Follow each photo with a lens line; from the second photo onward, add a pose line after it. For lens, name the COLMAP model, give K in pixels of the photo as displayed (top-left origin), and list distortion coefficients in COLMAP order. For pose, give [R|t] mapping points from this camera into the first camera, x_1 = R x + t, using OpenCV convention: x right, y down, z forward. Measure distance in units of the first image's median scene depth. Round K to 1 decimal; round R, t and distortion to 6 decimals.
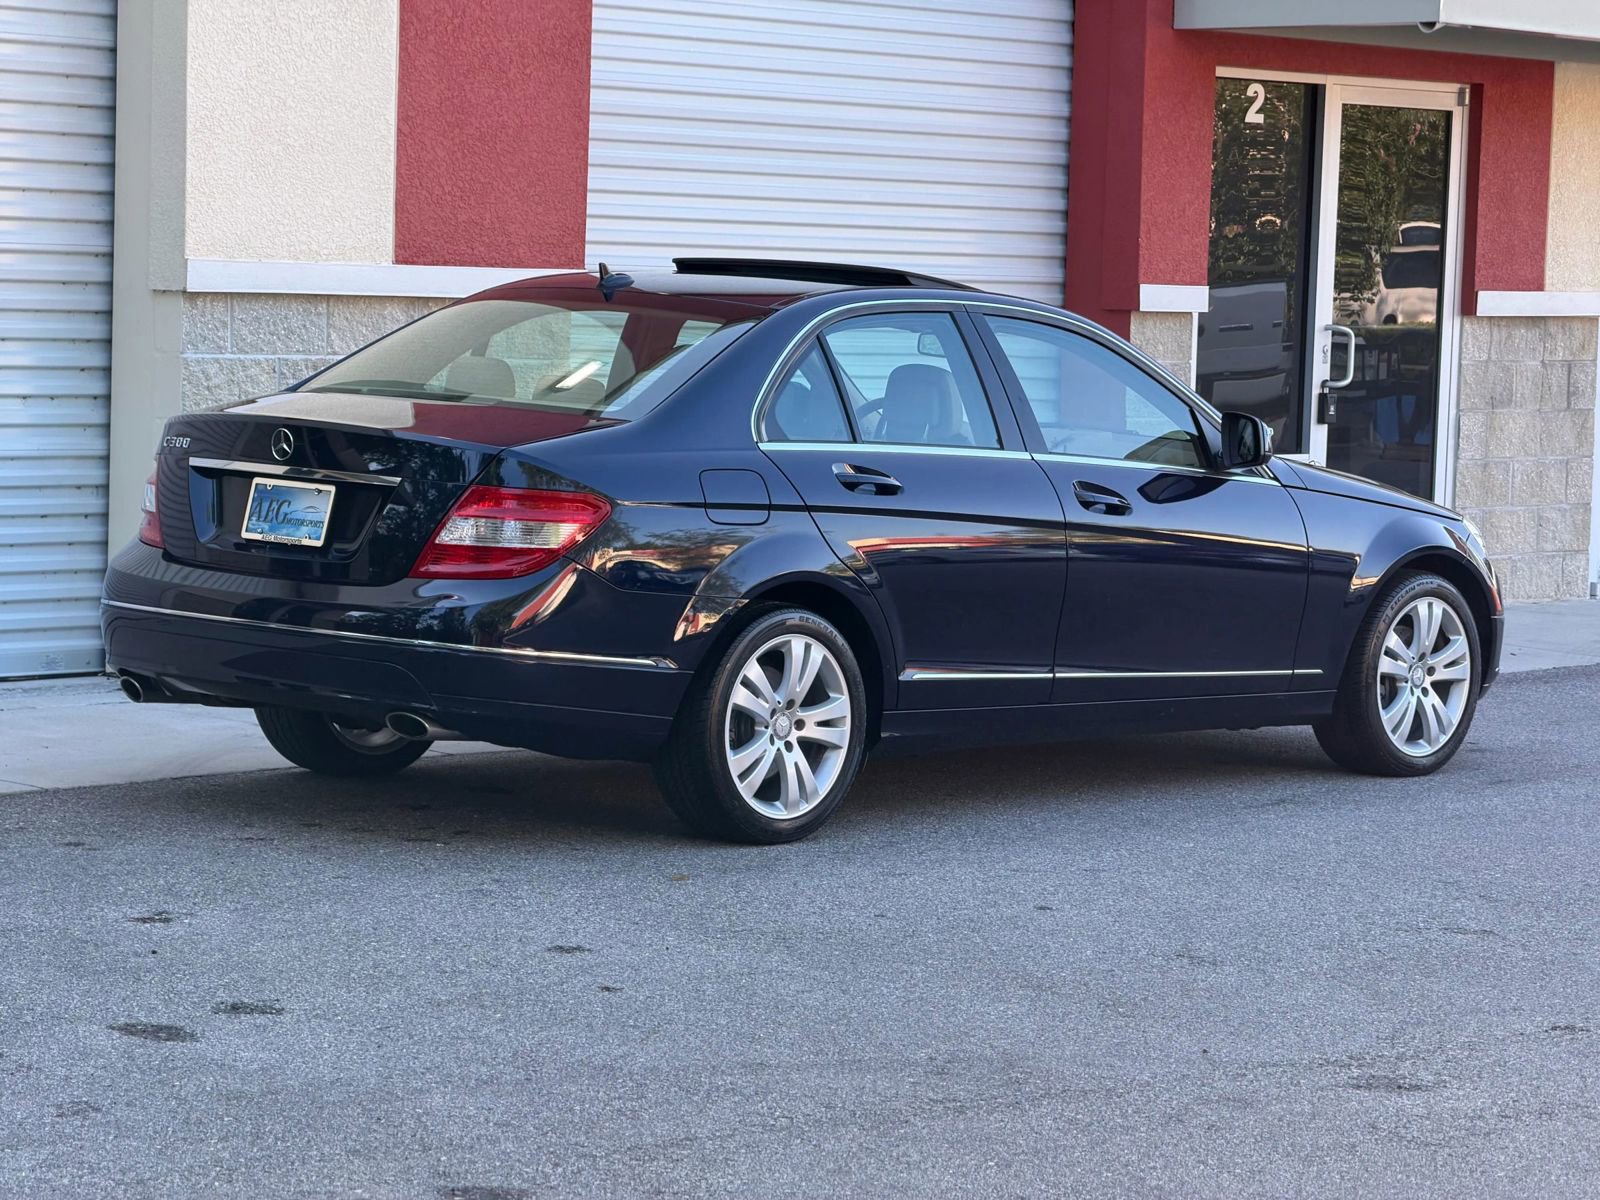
lens RADIAL K [[4809.3, 0, 787.2], [0, 4809.3, 602.4], [0, 0, 1]] dist [0.234041, 0.000000]
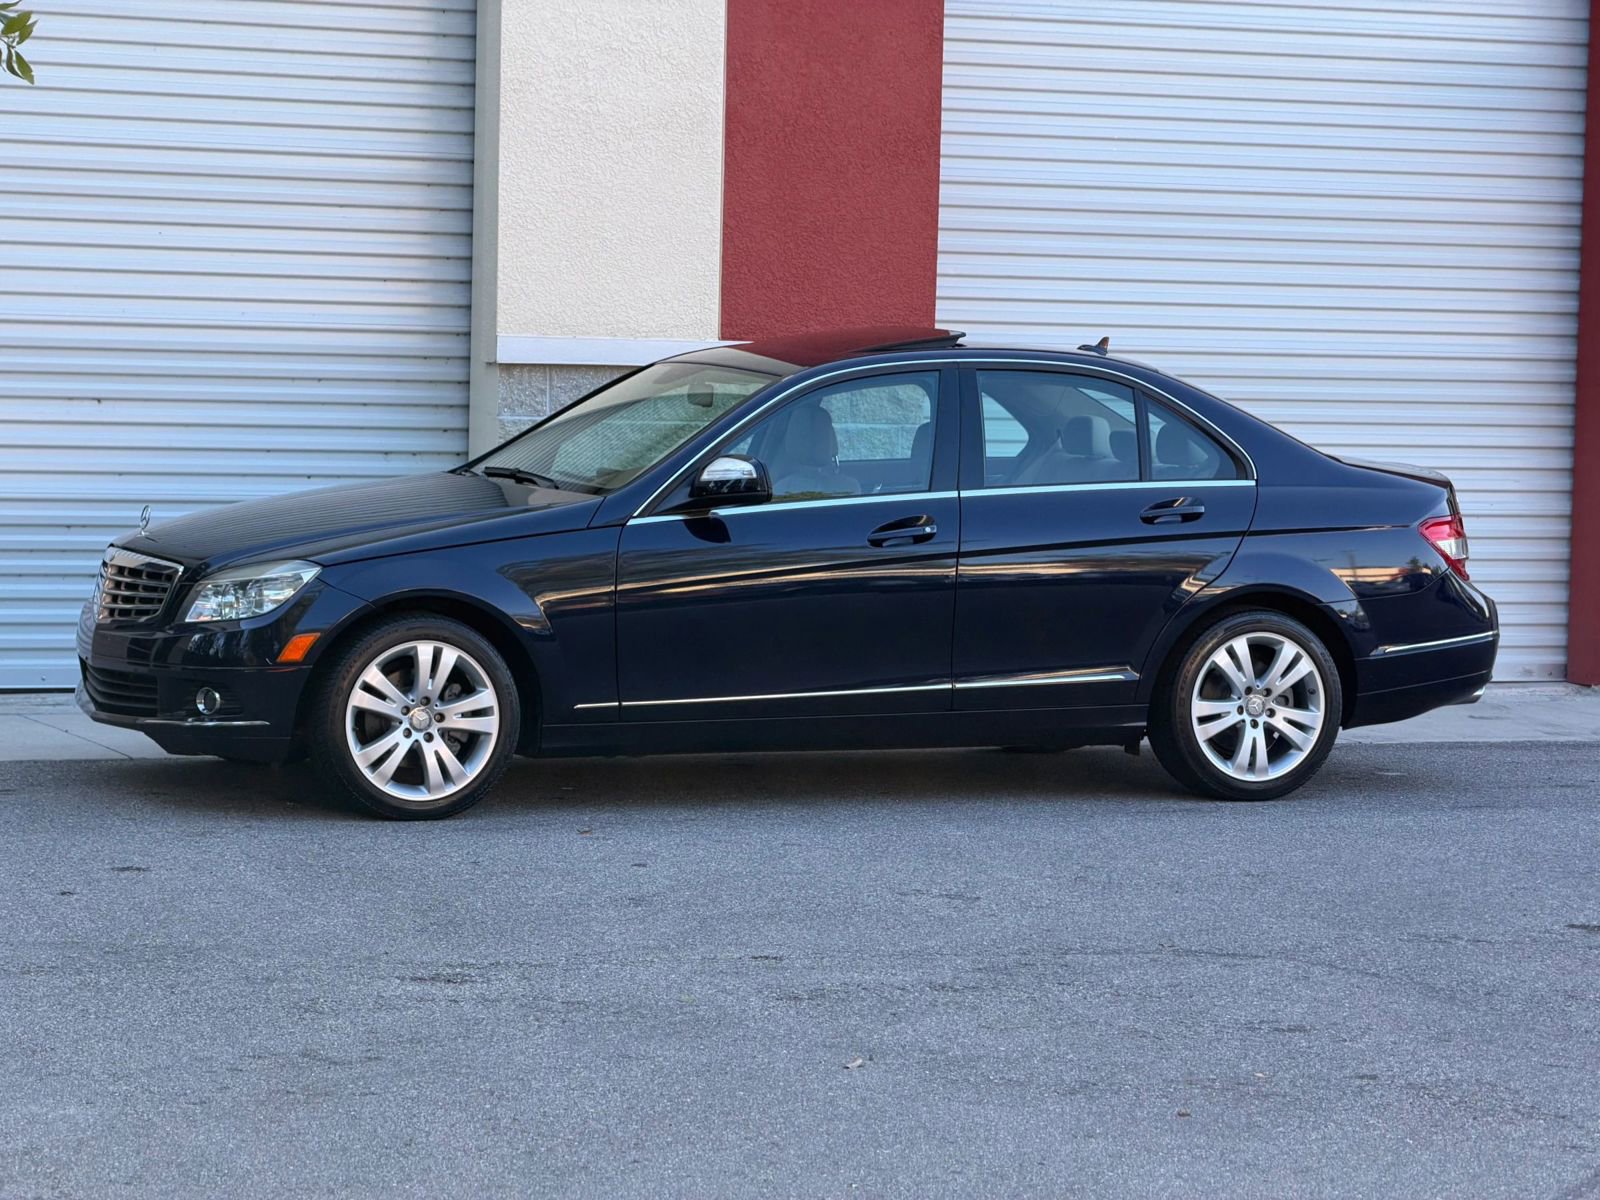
lens RADIAL K [[4800.8, 0, 791.8], [0, 4800.8, 611.2], [0, 0, 1]] dist [0.234077, 0.000000]
pose [[0.902172, 0.014486, -0.431134, 0.442245], [-0.026614, 0.999401, -0.022111, 0.020109], [0.430555, 0.031422, 0.902017, -0.027563]]
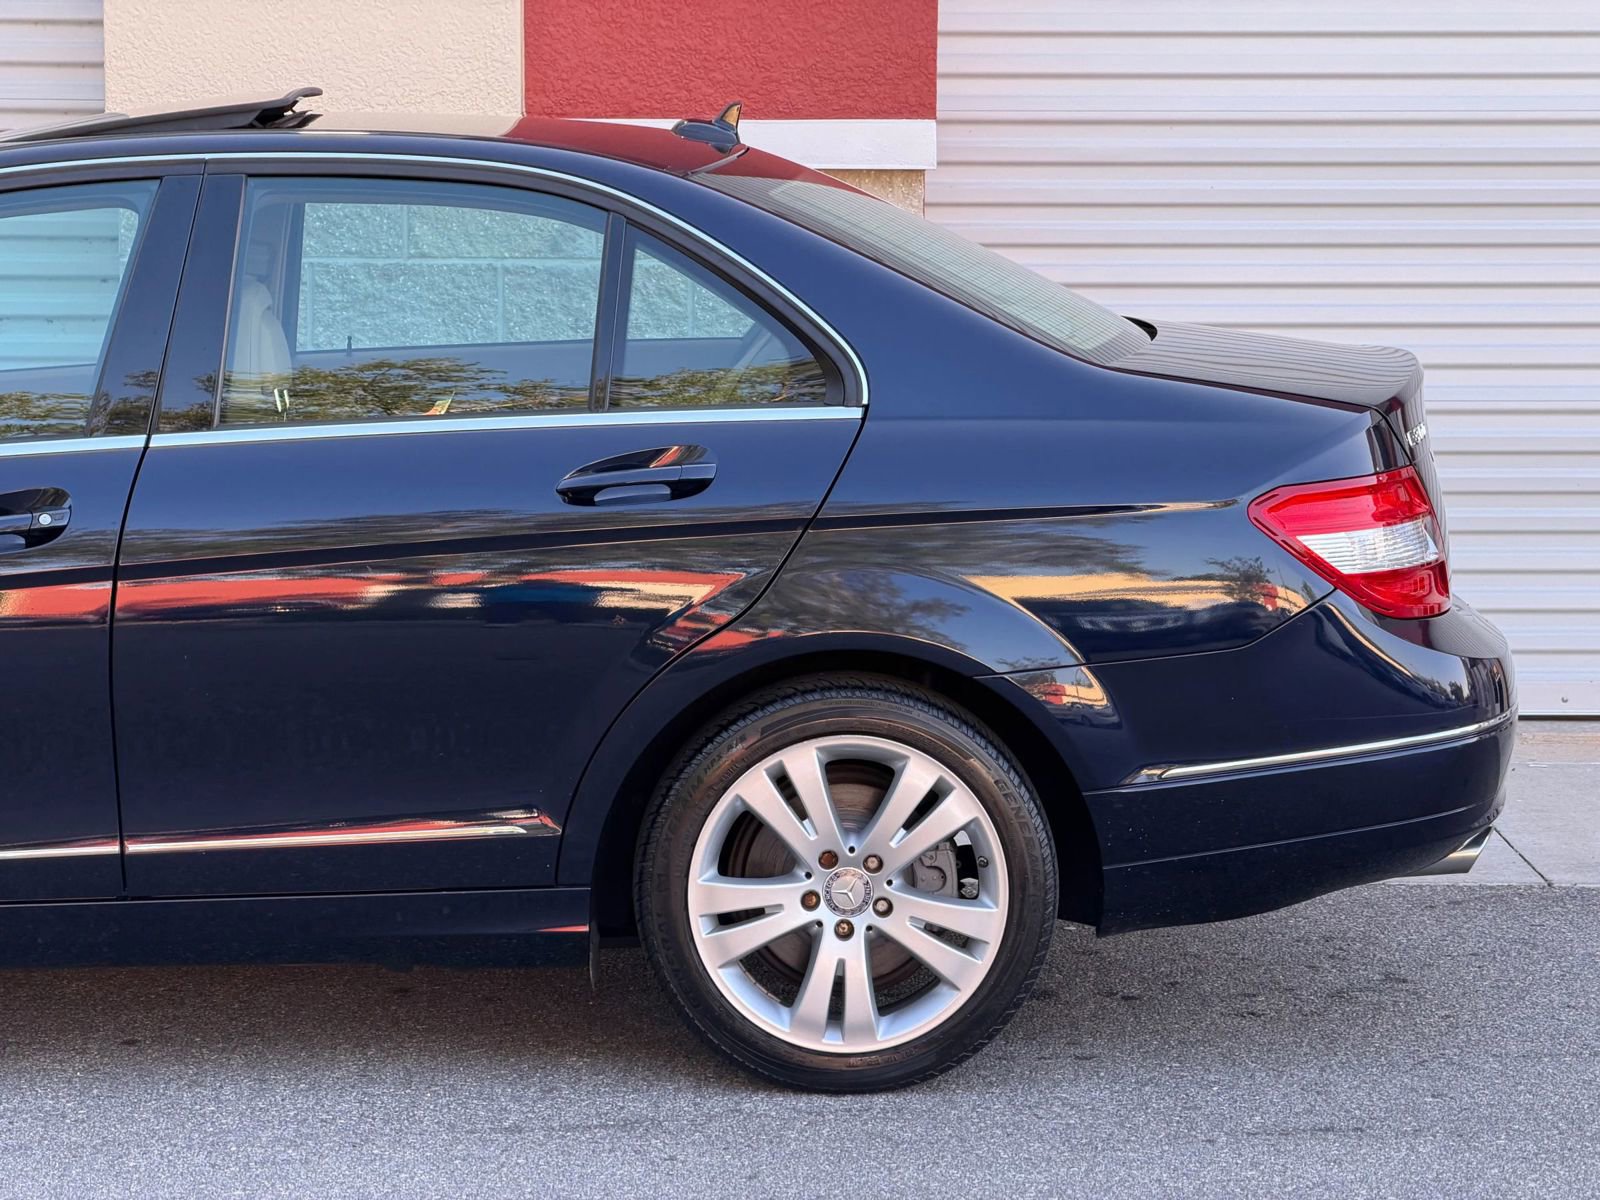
lens RADIAL K [[4800.8, 0, 789.6], [0, 4800.8, 661.2], [0, 0, 1]] dist [0.234077, 0.000000]
pose [[0.692483, 0.055877, -0.719267, 0.428408], [-0.034153, 0.998417, 0.044683, -0.027836], [0.720626, -0.006377, 0.693295, 0.589332]]
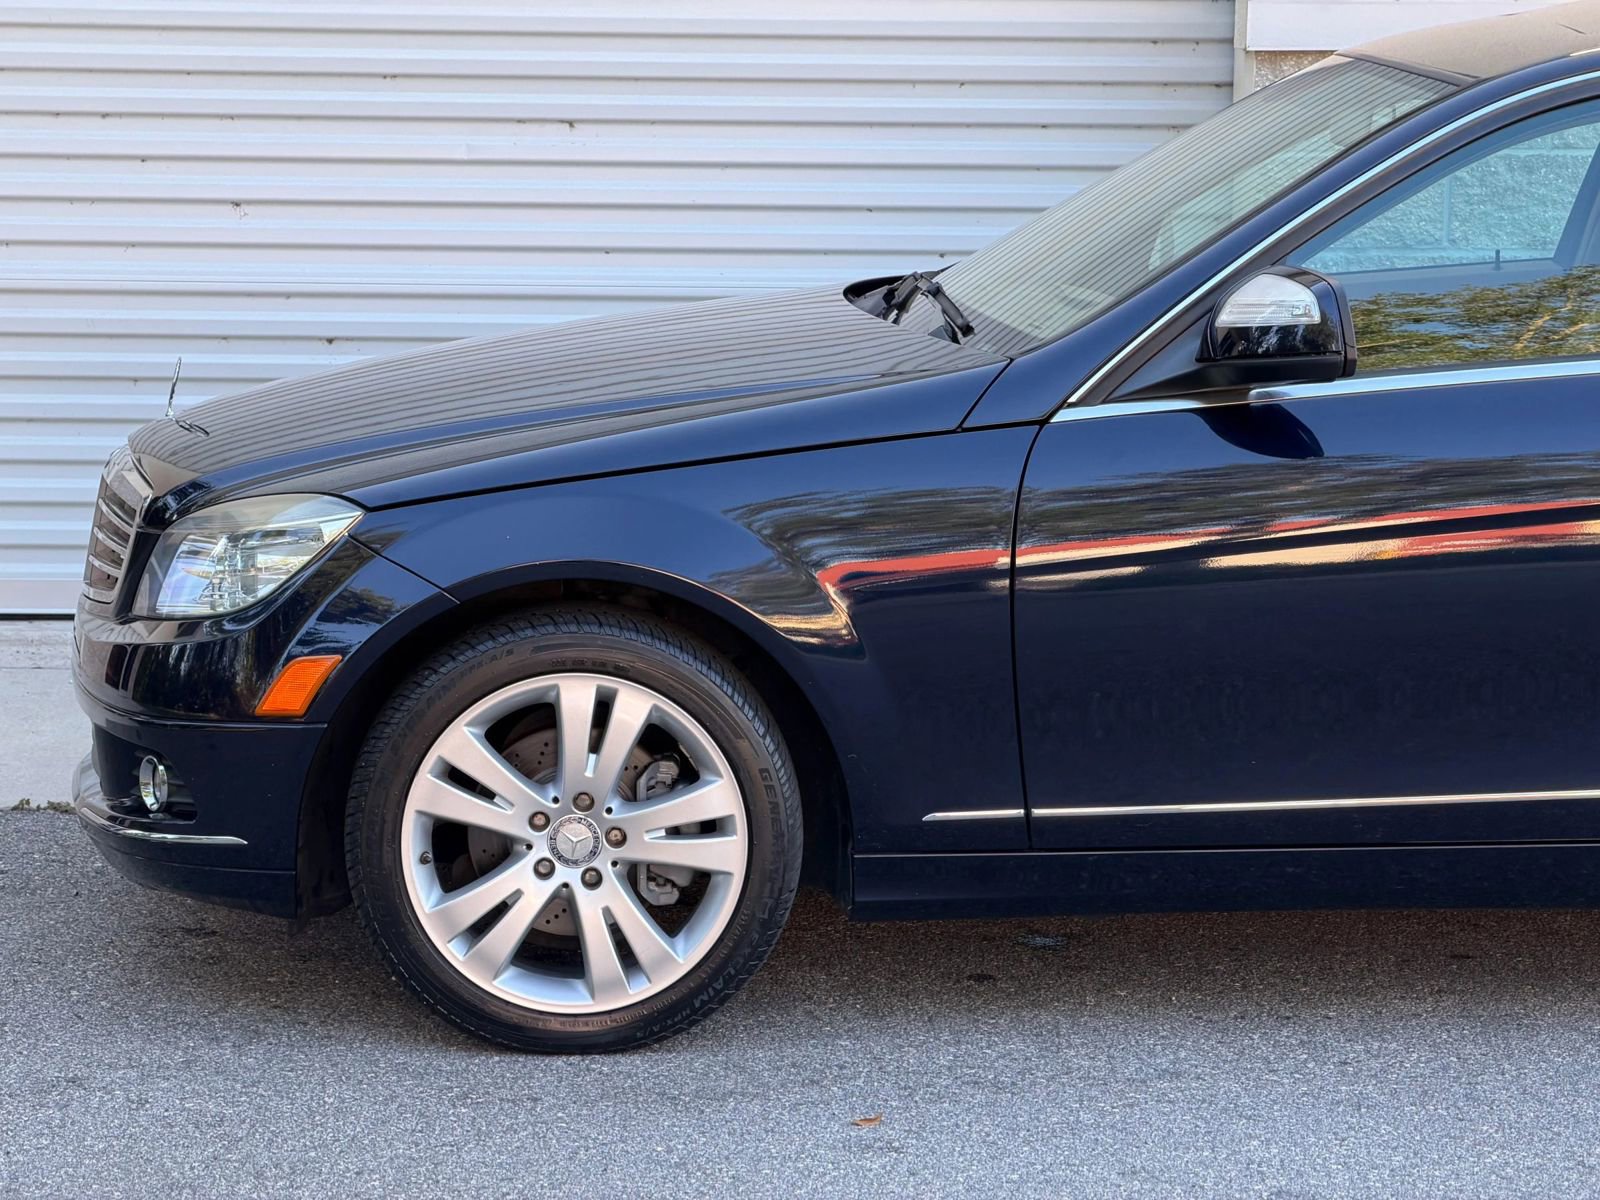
lens RADIAL K [[4800.8, 0, 789.9], [0, 4800.8, 649.5], [0, 0, 1]] dist [0.234077, 0.000000]
pose [[0.698820, 0.077301, -0.711109, 0.297260], [-0.042052, 0.996864, 0.067039, -0.024599], [0.714061, -0.016945, 0.699879, 0.491902]]
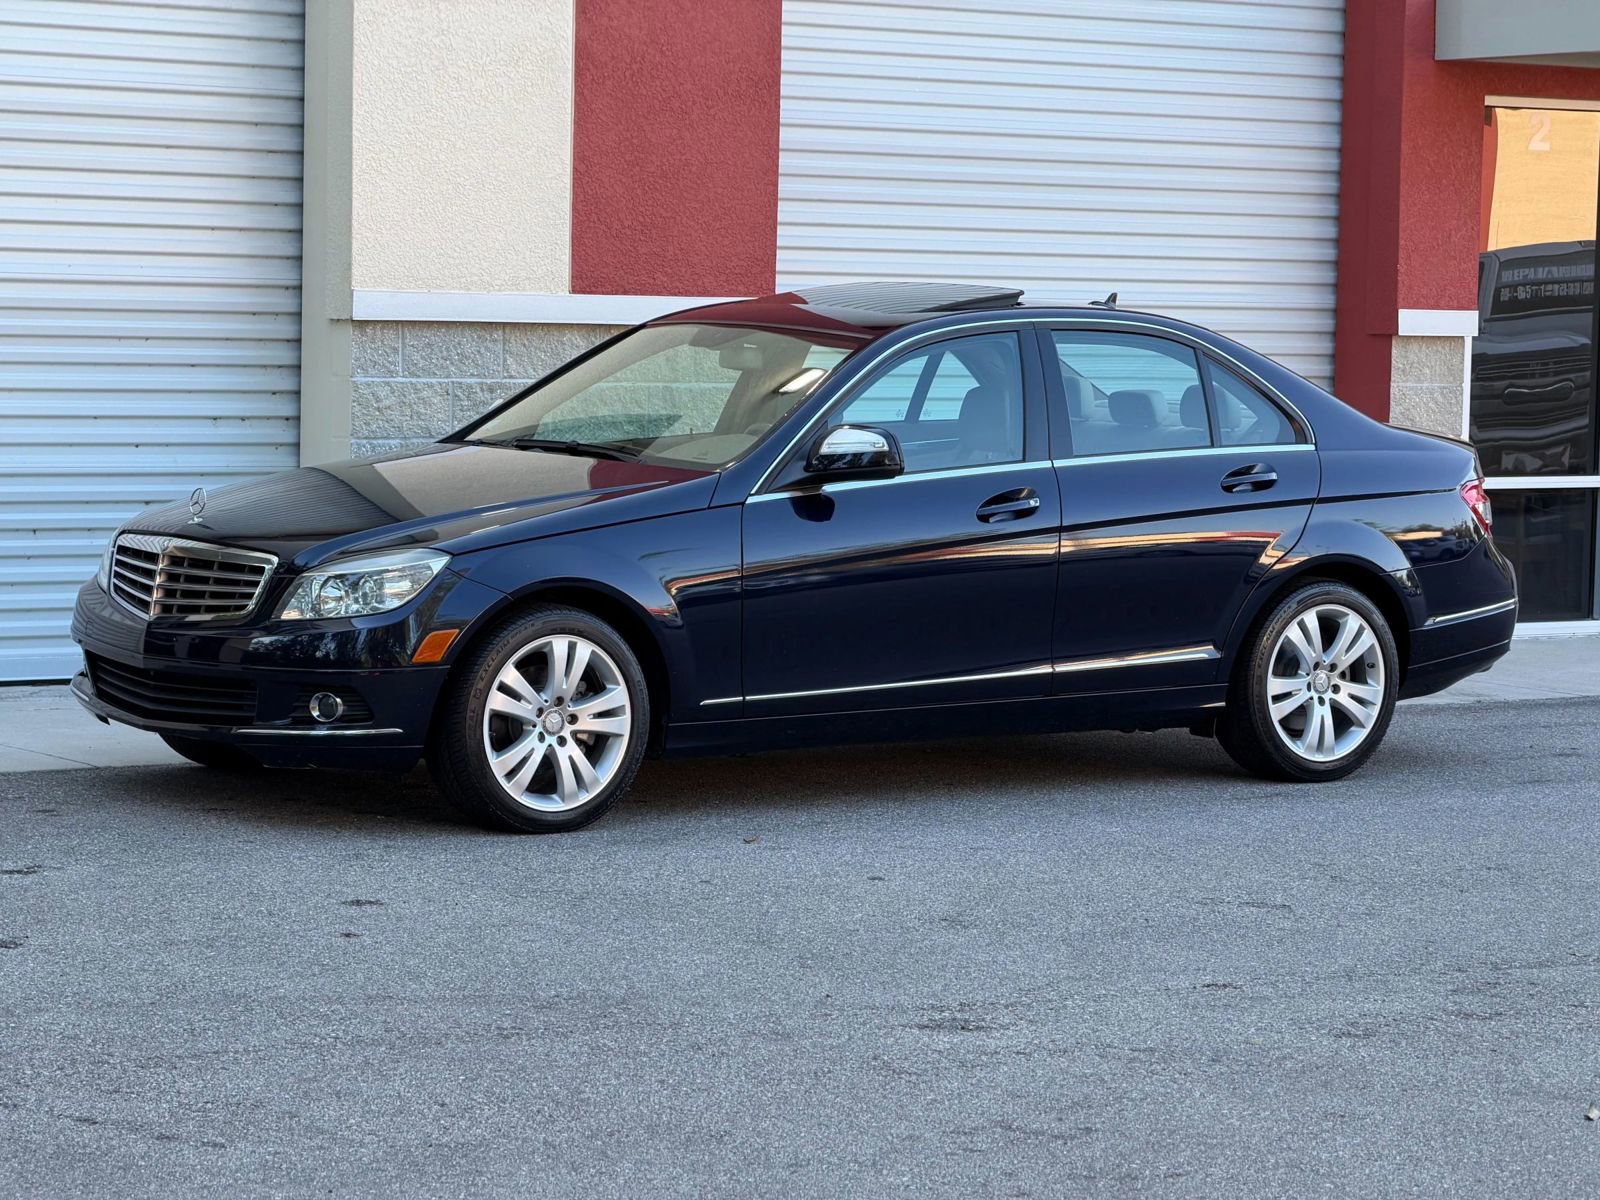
lens RADIAL K [[4800.8, 0, 790.5], [0, 4800.8, 609.0], [0, 0, 1]] dist [0.234077, 0.000000]
pose [[0.979042, 0.002948, -0.203638, 0.189353], [-0.005217, 0.999930, -0.010606, 0.011307], [0.203592, 0.011446, 0.978989, -0.036679]]
